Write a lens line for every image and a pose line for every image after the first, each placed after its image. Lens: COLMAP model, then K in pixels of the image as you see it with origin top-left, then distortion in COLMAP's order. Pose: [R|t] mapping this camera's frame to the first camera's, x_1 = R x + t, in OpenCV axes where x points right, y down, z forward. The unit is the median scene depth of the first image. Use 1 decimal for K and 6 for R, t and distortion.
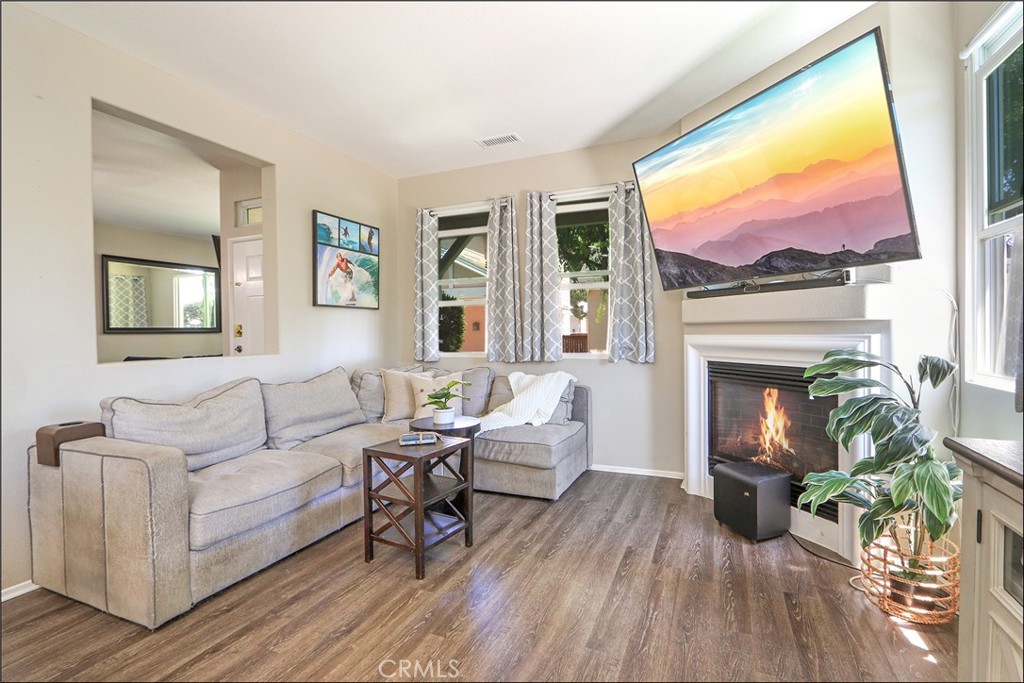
lens RADIAL K [[474.4, 0, 519.0], [0, 474.4, 338.7], [0, 0, 1]] dist [-0.017637, 0.001783]
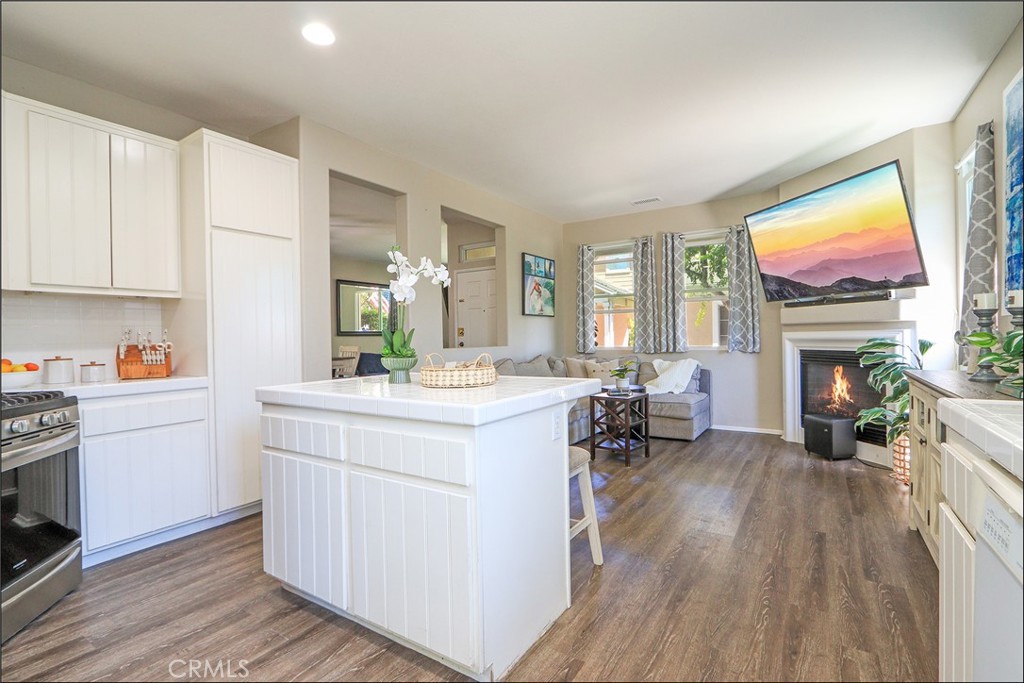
lens RADIAL K [[474.4, 0, 517.1], [0, 474.4, 338.9], [0, 0, 1]] dist [-0.017637, 0.001783]
pose [[0.985632, -0.002834, -0.168881, -0.277575], [0.001419, 0.999963, -0.008494, 0.030703], [0.168898, 0.008132, 0.985600, -0.750183]]
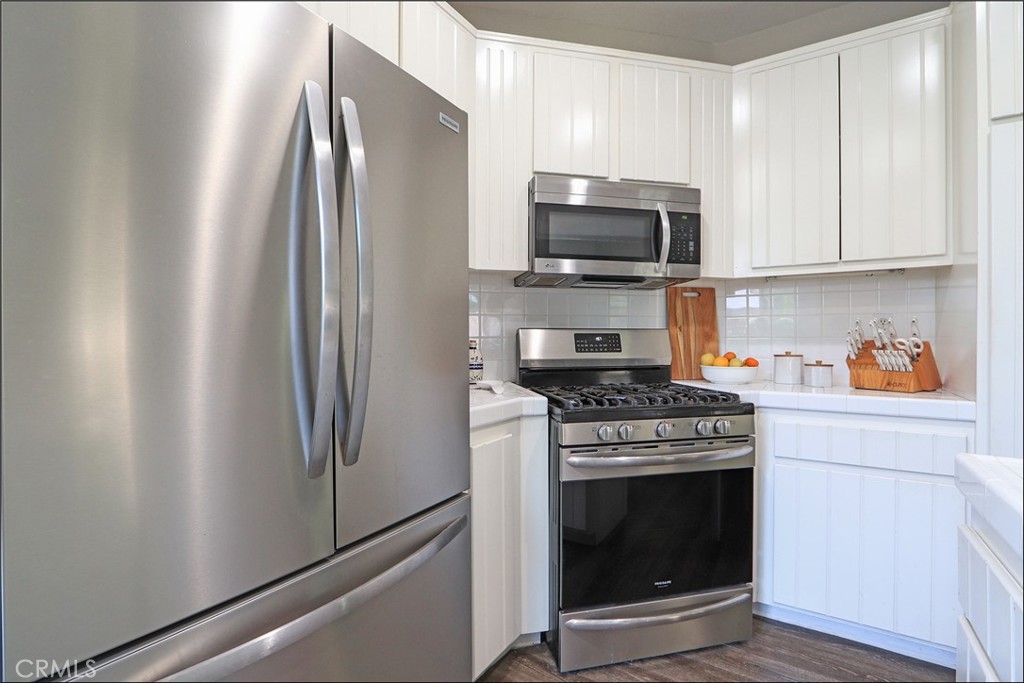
lens RADIAL K [[474.4, 0, 515.1], [0, 474.4, 338.9], [0, 0, 1]] dist [-0.017637, 0.001783]
pose [[-0.174535, 0.017653, -0.984493, -0.484982], [-0.016322, 0.999650, 0.020819, 0.025381], [0.984516, 0.019702, -0.174186, -0.272753]]
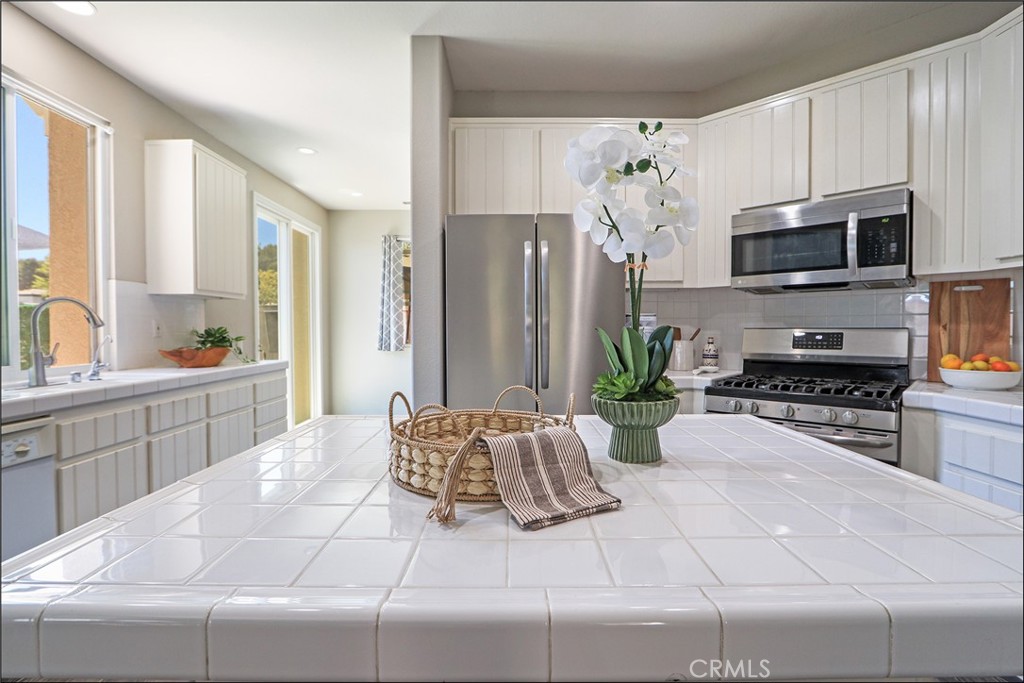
lens RADIAL K [[474.4, 0, 508.9], [0, 474.4, 337.0], [0, 0, 1]] dist [-0.017637, 0.001783]
pose [[-0.919365, 0.025960, -0.392549, -0.401840], [0.010298, 0.999067, 0.041950, -0.005933], [0.393271, 0.034525, -0.918774, 0.348225]]
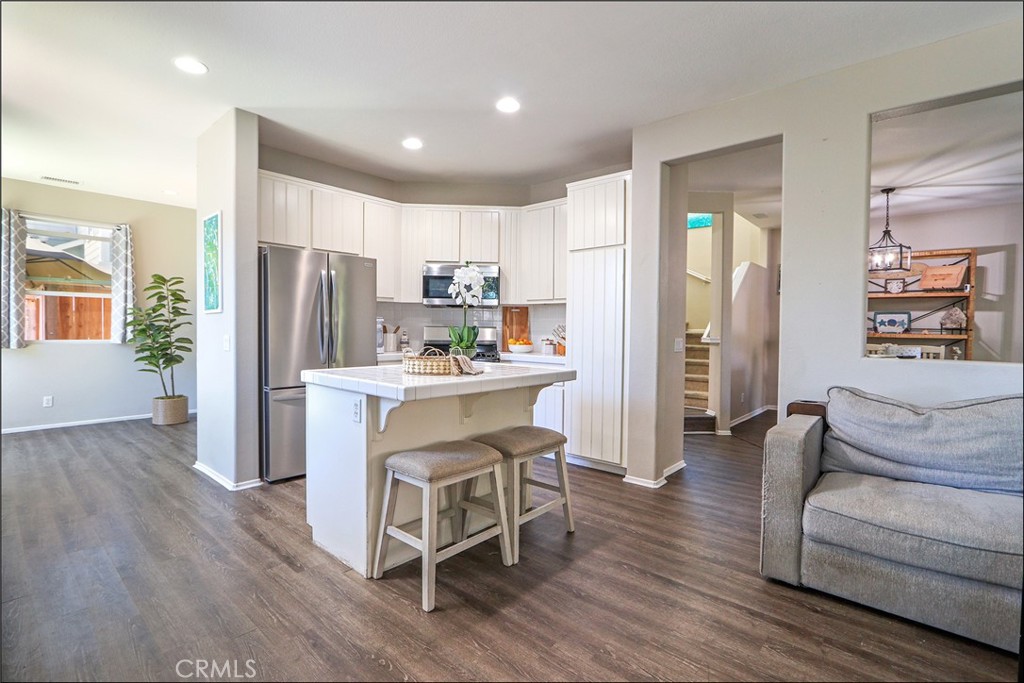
lens RADIAL K [[474.4, 0, 518.2], [0, 474.4, 339.9], [0, 0, 1]] dist [-0.017637, 0.001783]
pose [[-0.314133, 0.038739, -0.948588, 0.382821], [-0.022006, 0.998602, 0.048069, -0.021047], [0.949124, 0.035975, -0.312841, 0.532308]]
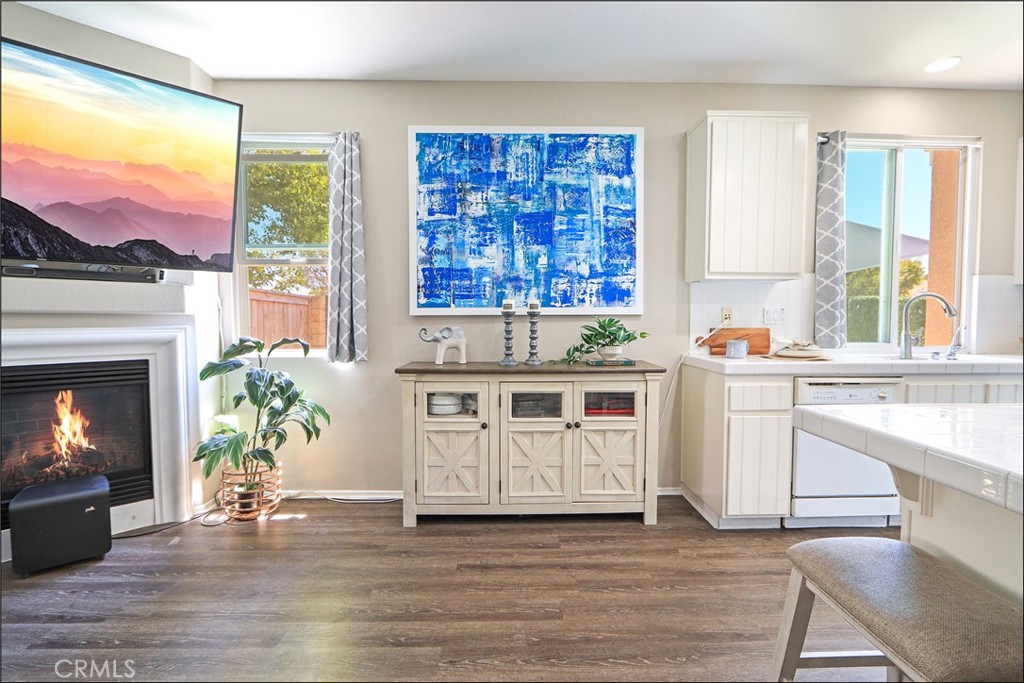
lens RADIAL K [[474.4, 0, 515.3], [0, 474.4, 339.8], [0, 0, 1]] dist [-0.017637, 0.001783]
pose [[-0.410098, -0.027231, 0.911635, -0.620764], [0.020279, 0.999035, 0.038964, -0.003541], [-0.911816, 0.034467, -0.409150, 0.617279]]
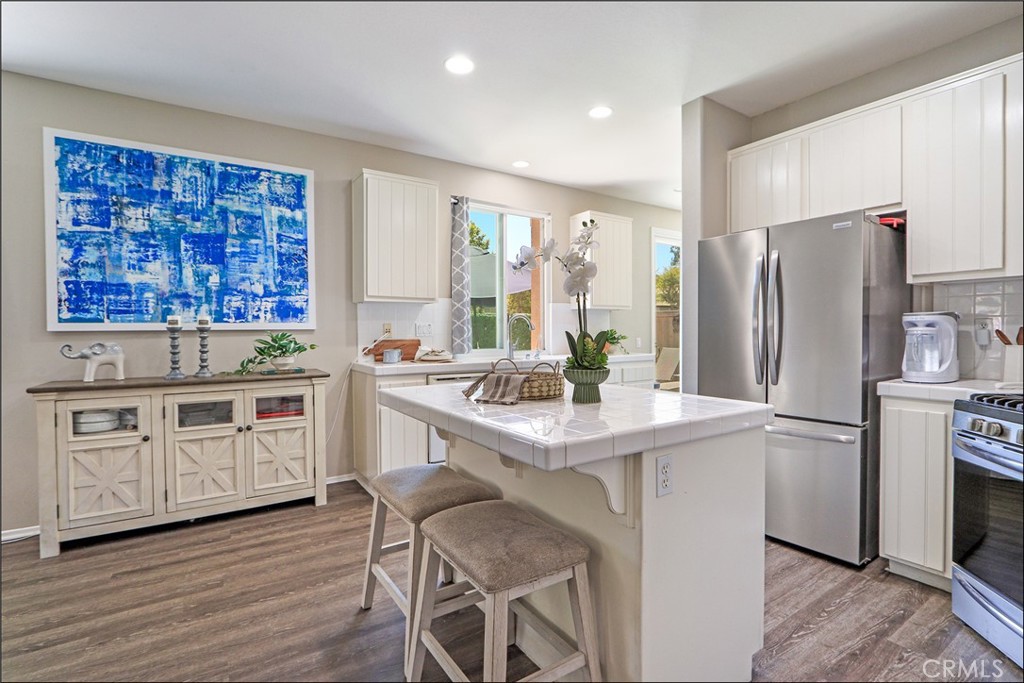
lens RADIAL K [[474.4, 0, 512.3], [0, 474.4, 340.6], [0, 0, 1]] dist [-0.017637, 0.001783]
pose [[-0.832101, 0.008514, 0.554559, -0.915630], [0.026390, 0.999357, 0.024256, 0.000373], [-0.553997, 0.034819, -0.831790, 0.672655]]
